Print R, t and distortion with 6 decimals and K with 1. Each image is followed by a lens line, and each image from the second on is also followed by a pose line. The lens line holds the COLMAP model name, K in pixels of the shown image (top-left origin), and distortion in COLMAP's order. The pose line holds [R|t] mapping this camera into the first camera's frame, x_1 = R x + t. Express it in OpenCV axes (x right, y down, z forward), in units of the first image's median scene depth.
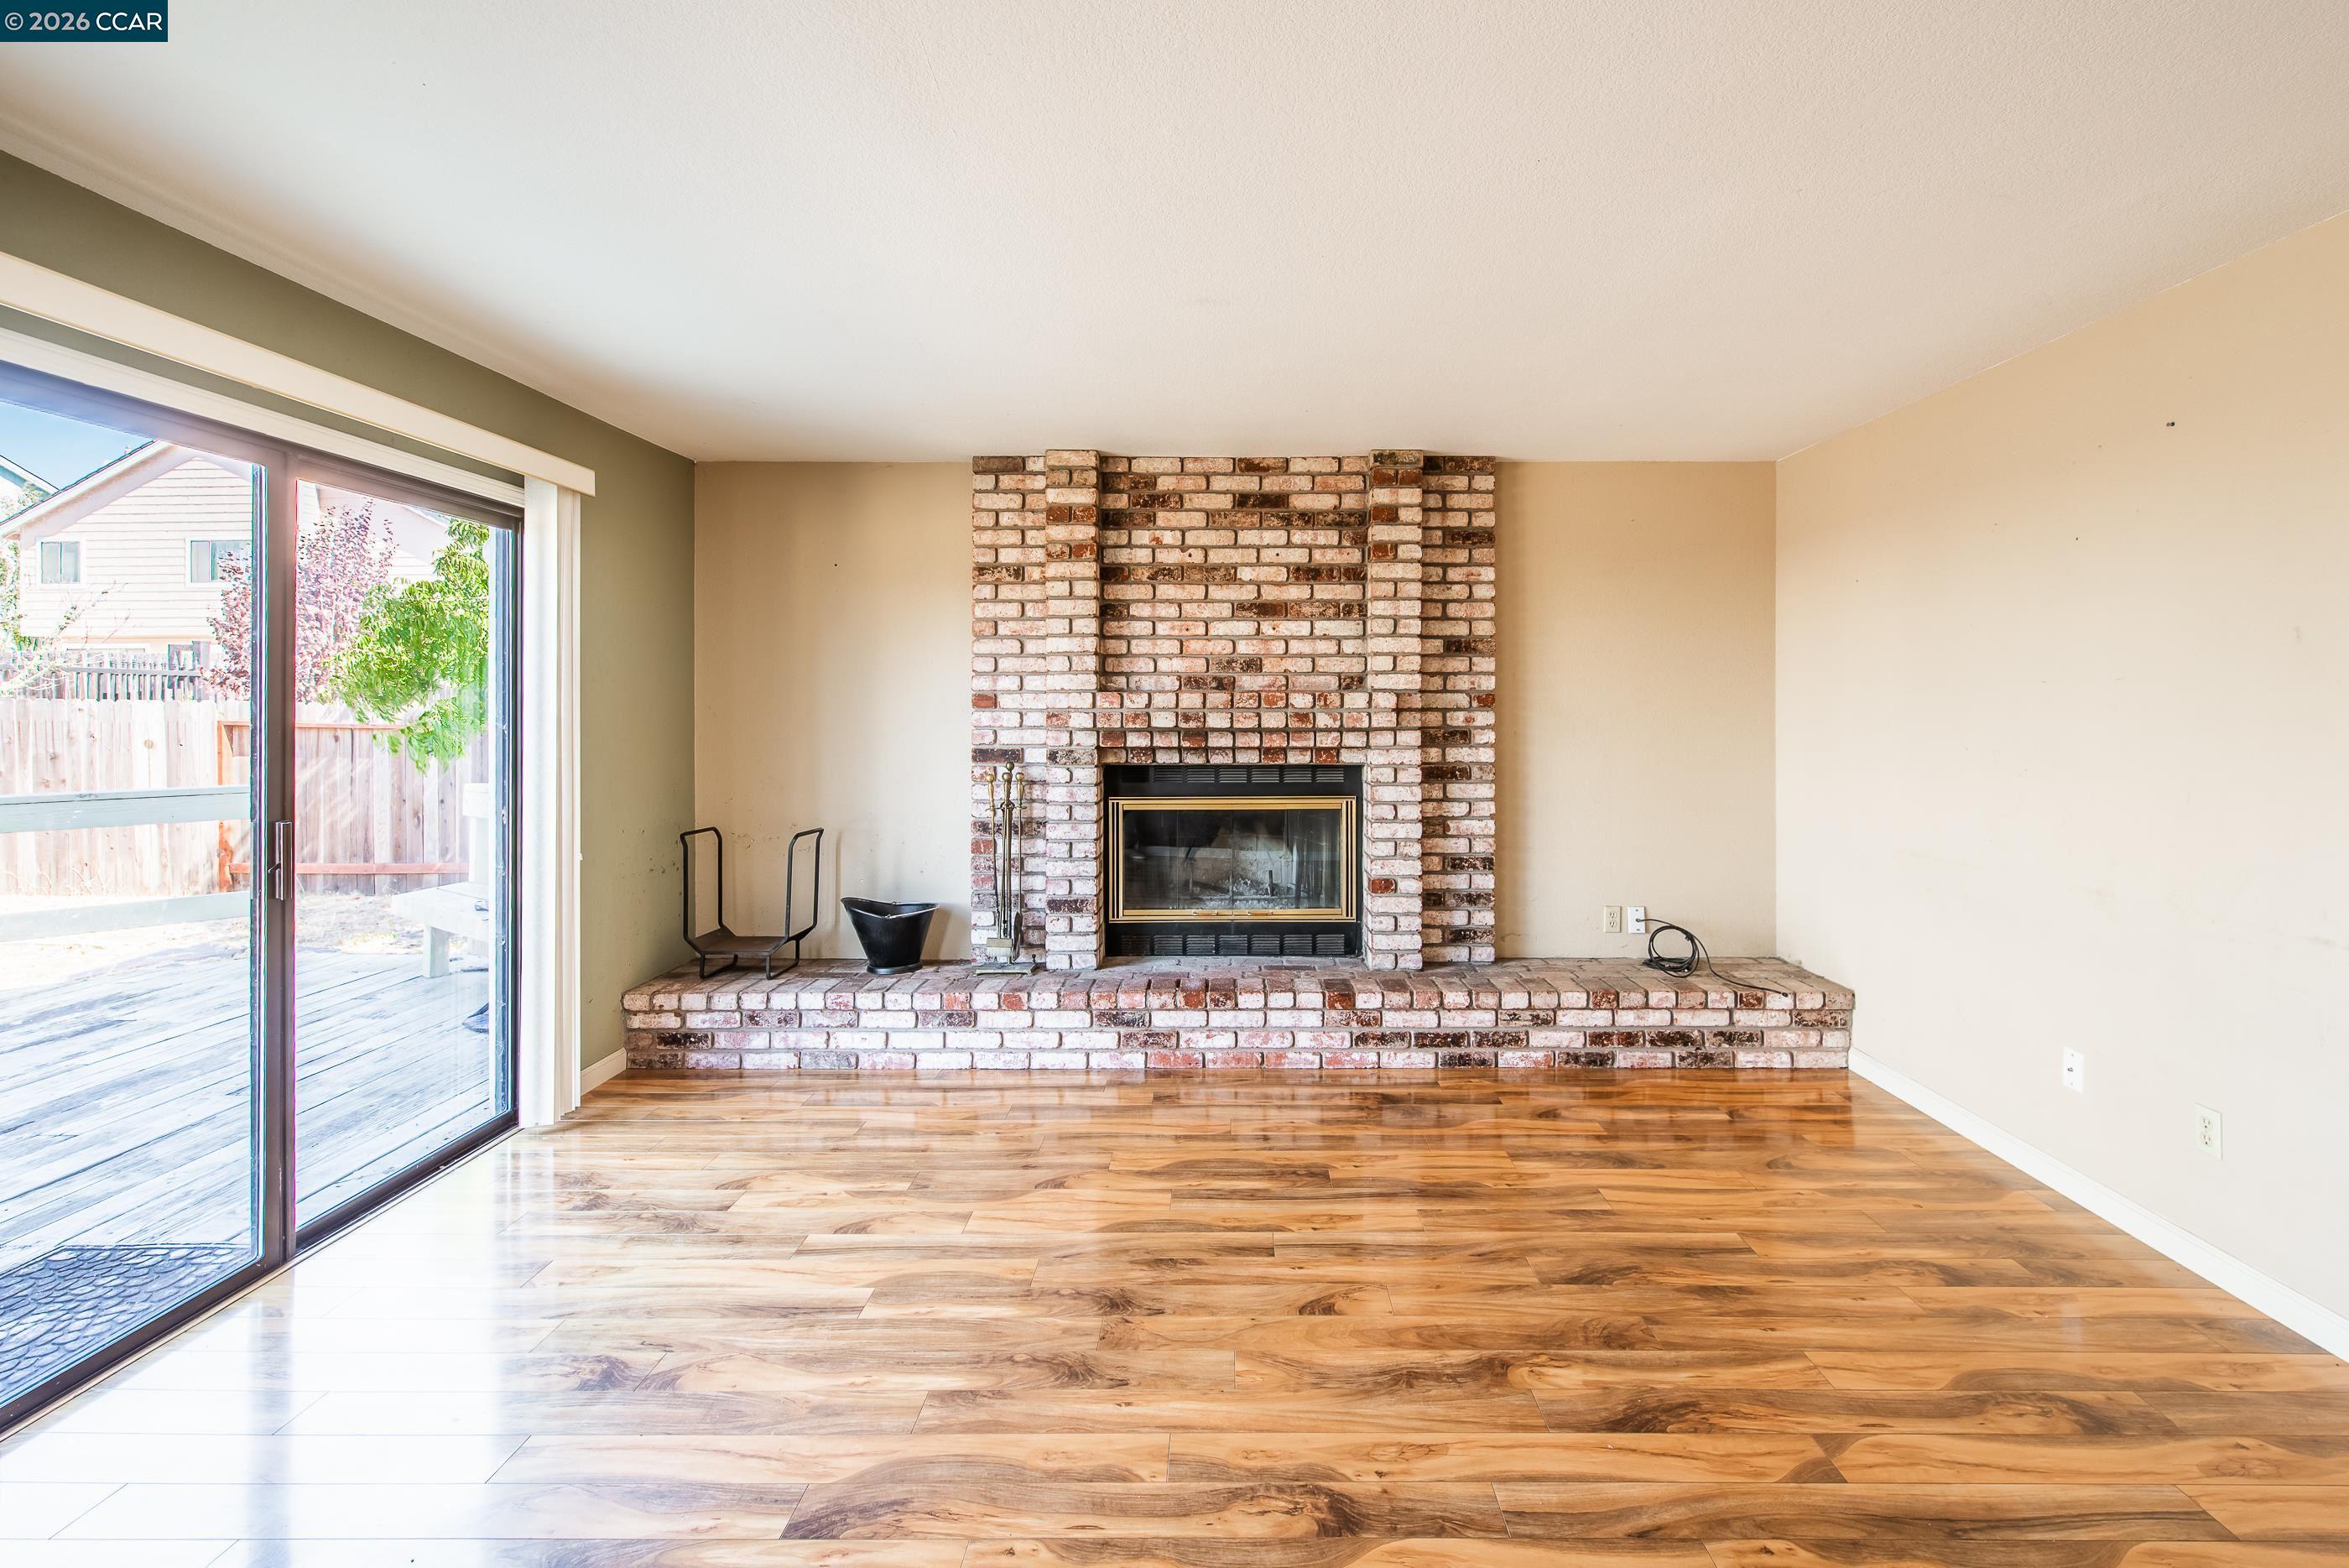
lens RADIAL K [[1030.2, 0, 1236.2], [0, 1030.2, 720.2], [0, 0, 1]] dist [0.002346, -0.000693]
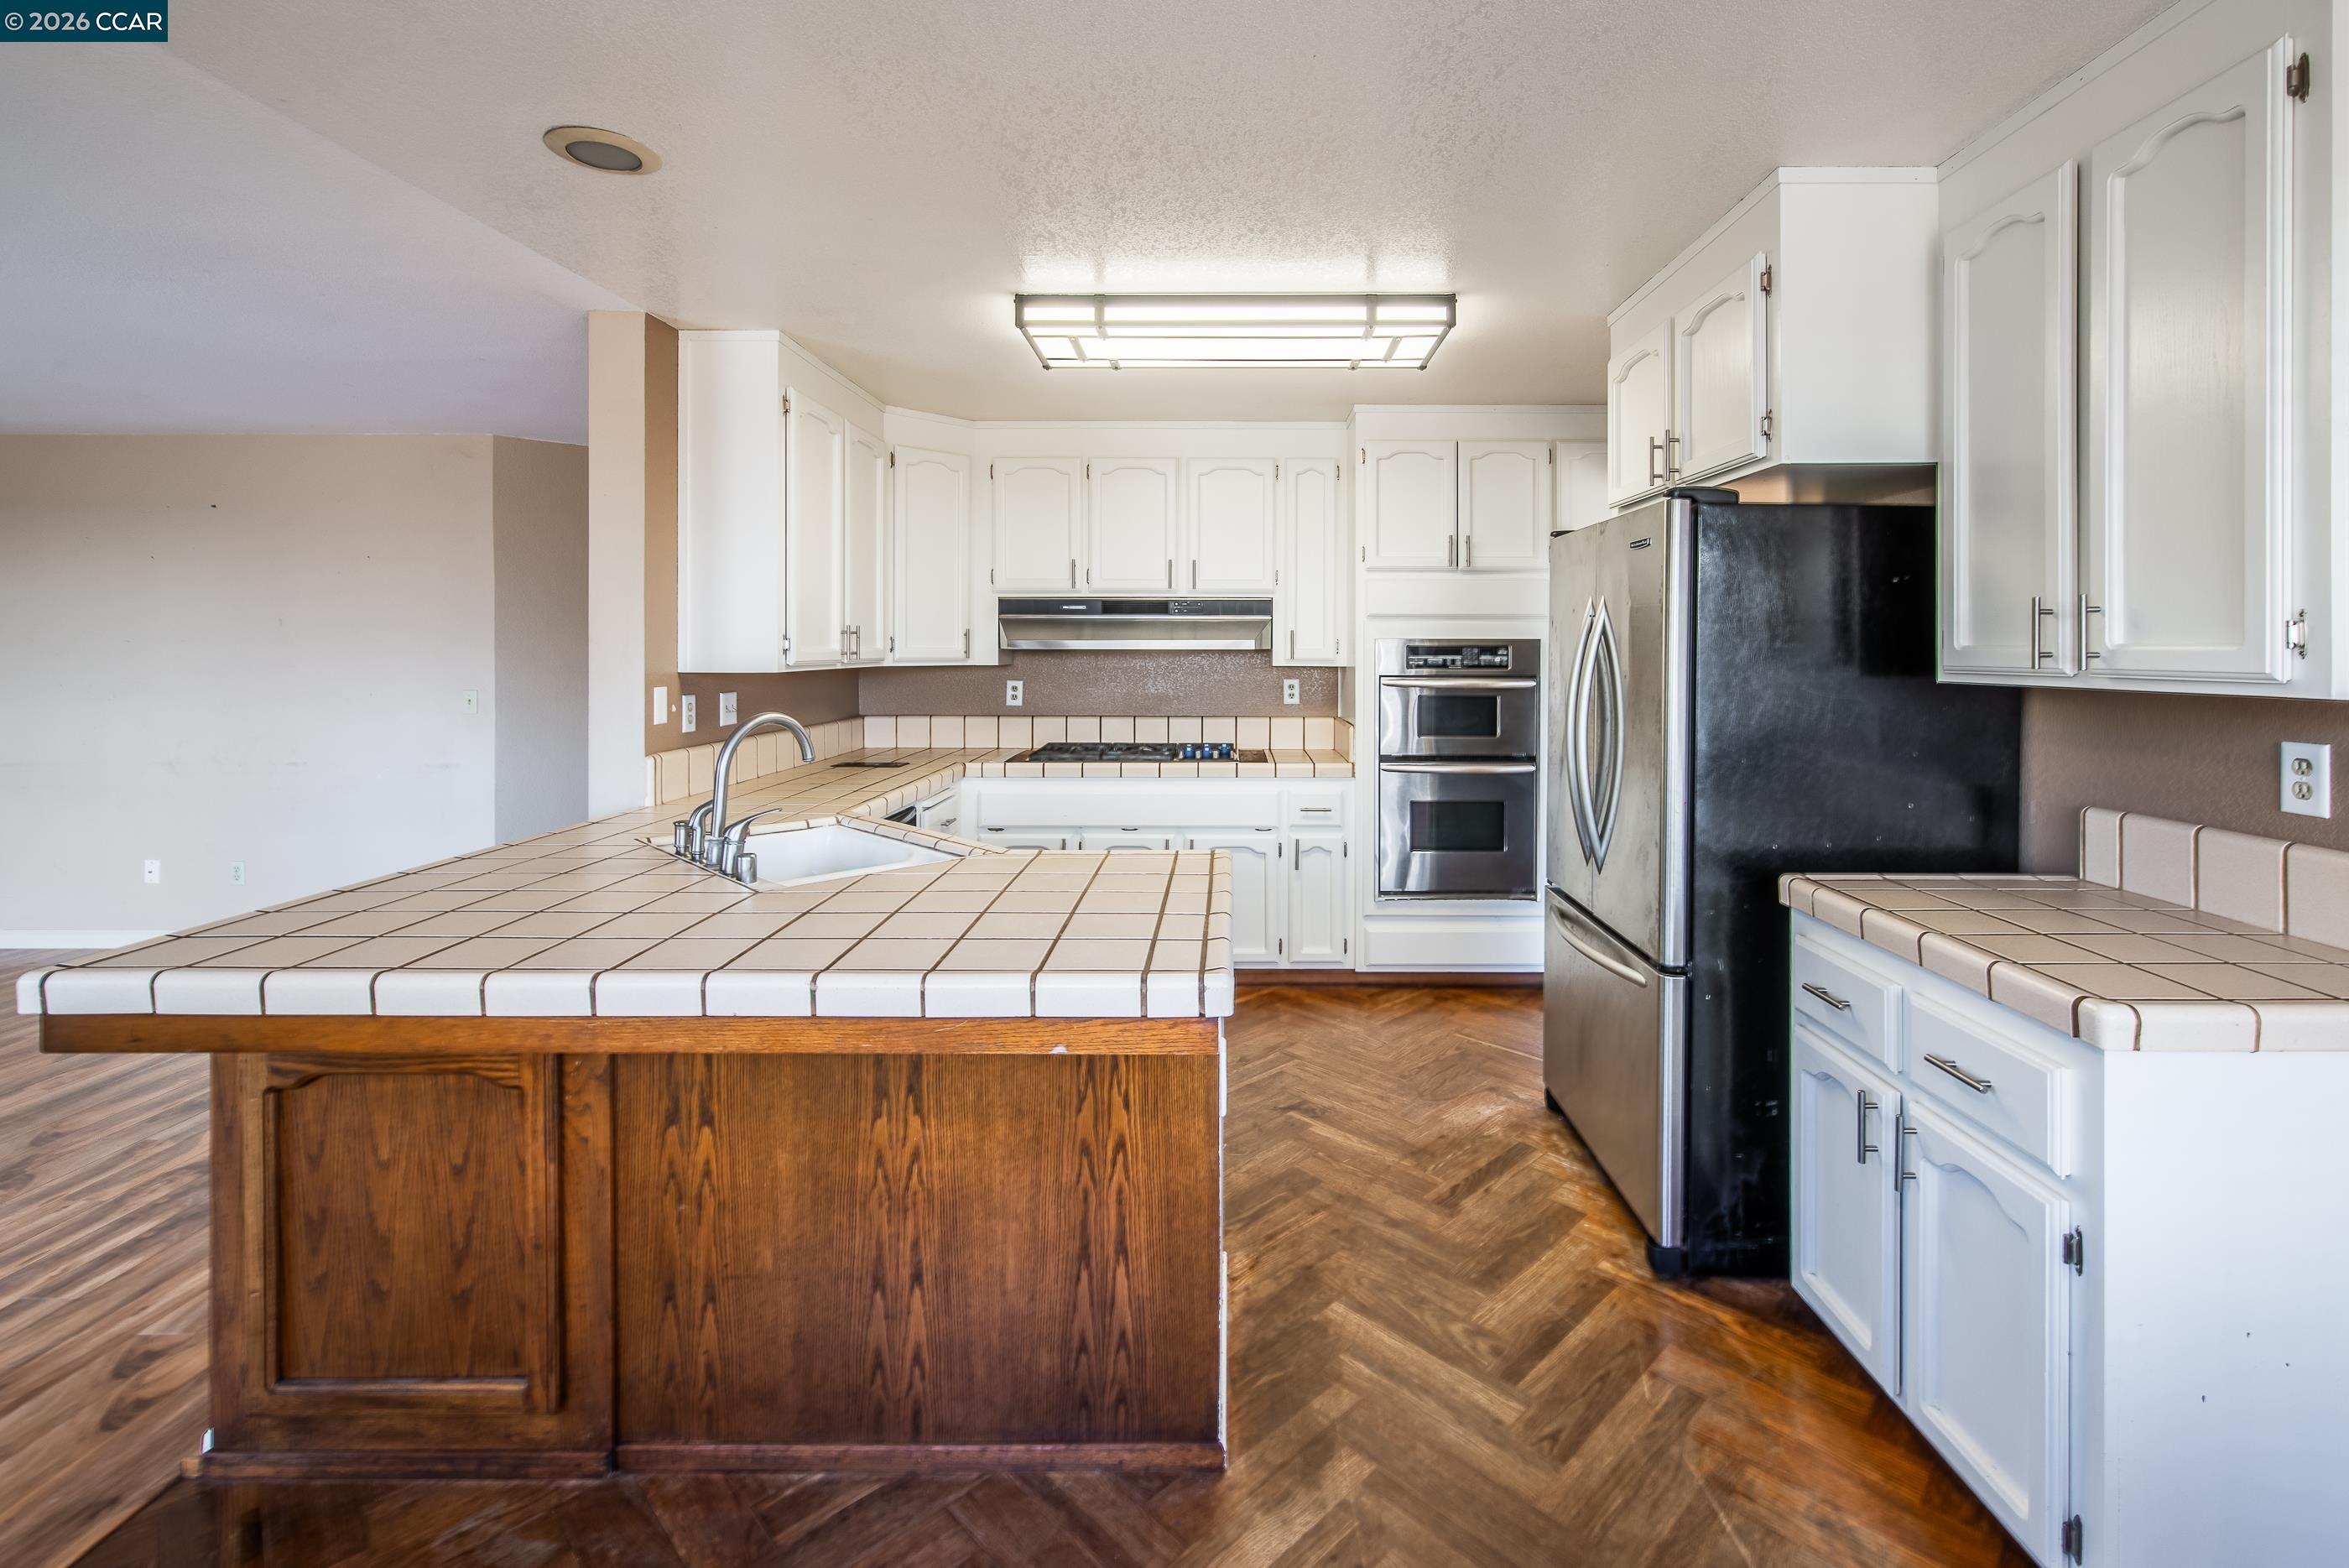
lens RADIAL K [[1030.2, 0, 1192.5], [0, 1030.2, 643.2], [0, 0, 1]] dist [0.002346, -0.000693]
pose [[0.003137, 0.003719, 0.999988, -0.604931], [0.009823, 0.999945, -0.003750, -0.008697], [-0.999947, 0.009835, 0.003100, -0.492168]]
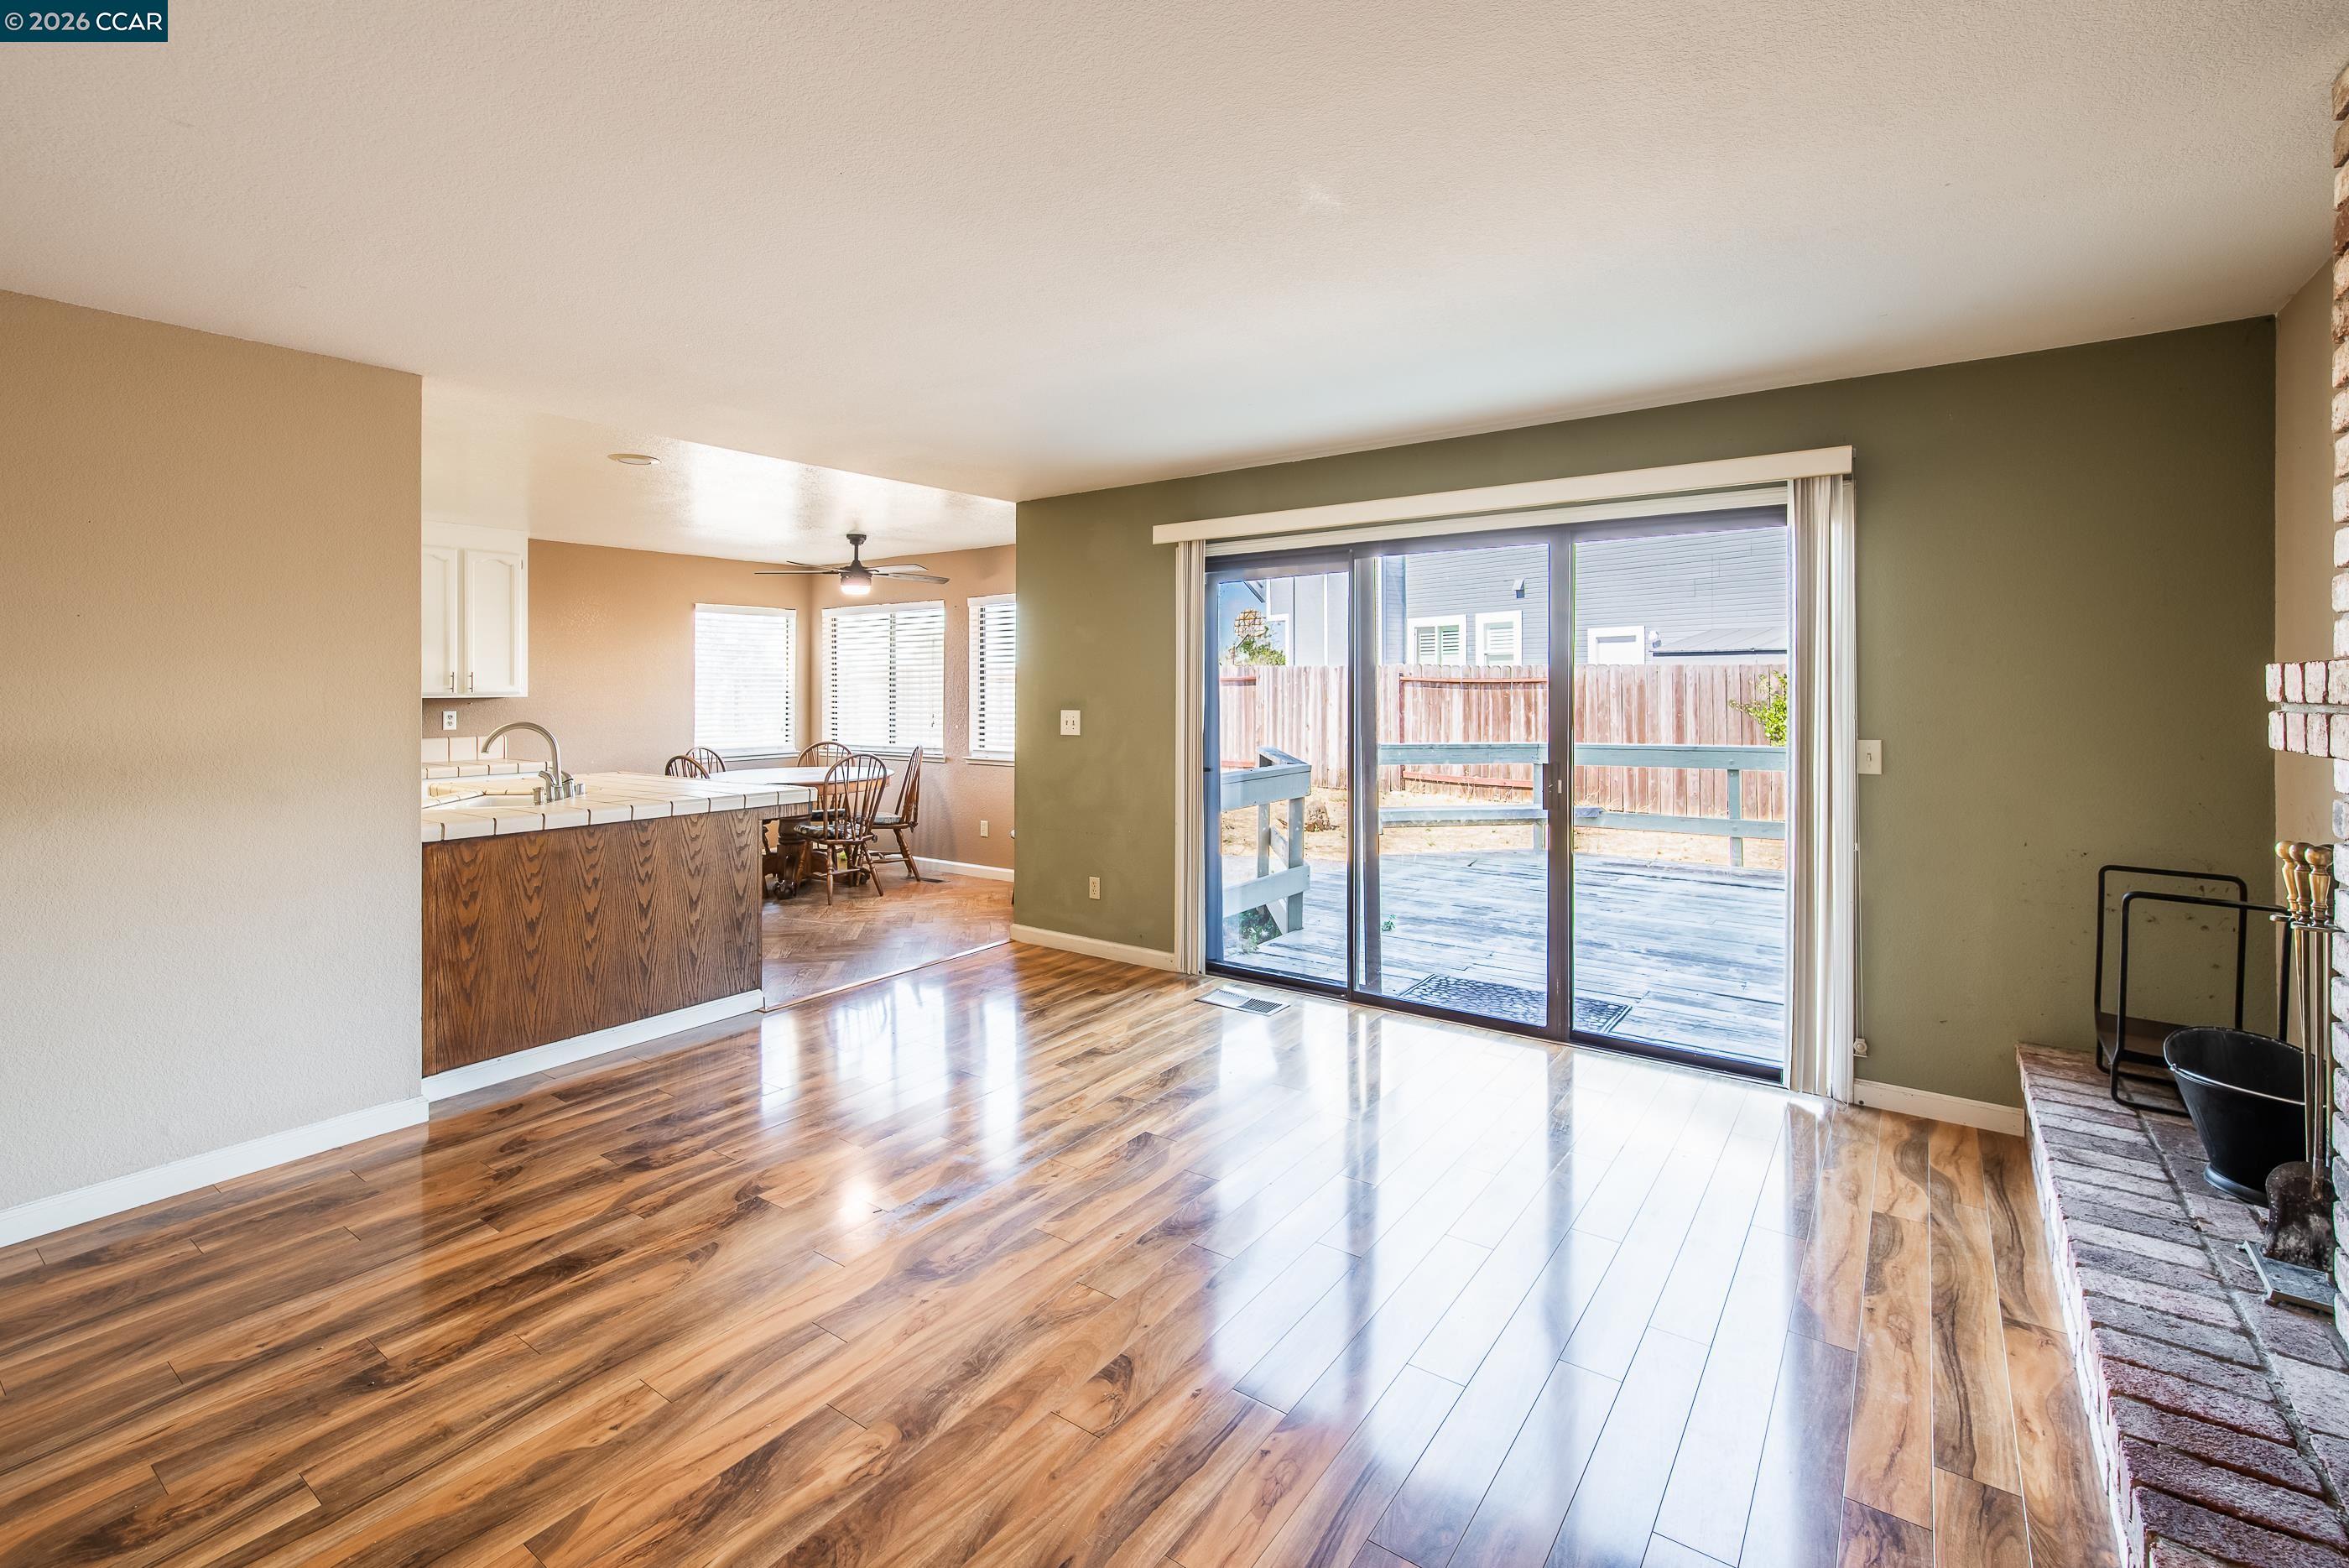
lens RADIAL K [[1030.2, 0, 1151.7], [0, 1030.2, 671.7], [0, 0, 1]] dist [0.002346, -0.000693]
pose [[-0.603518, -0.011509, -0.797266, 0.435948], [-0.004183, 0.999928, -0.011268, -0.012979], [0.797338, -0.003465, -0.603523, 0.875423]]
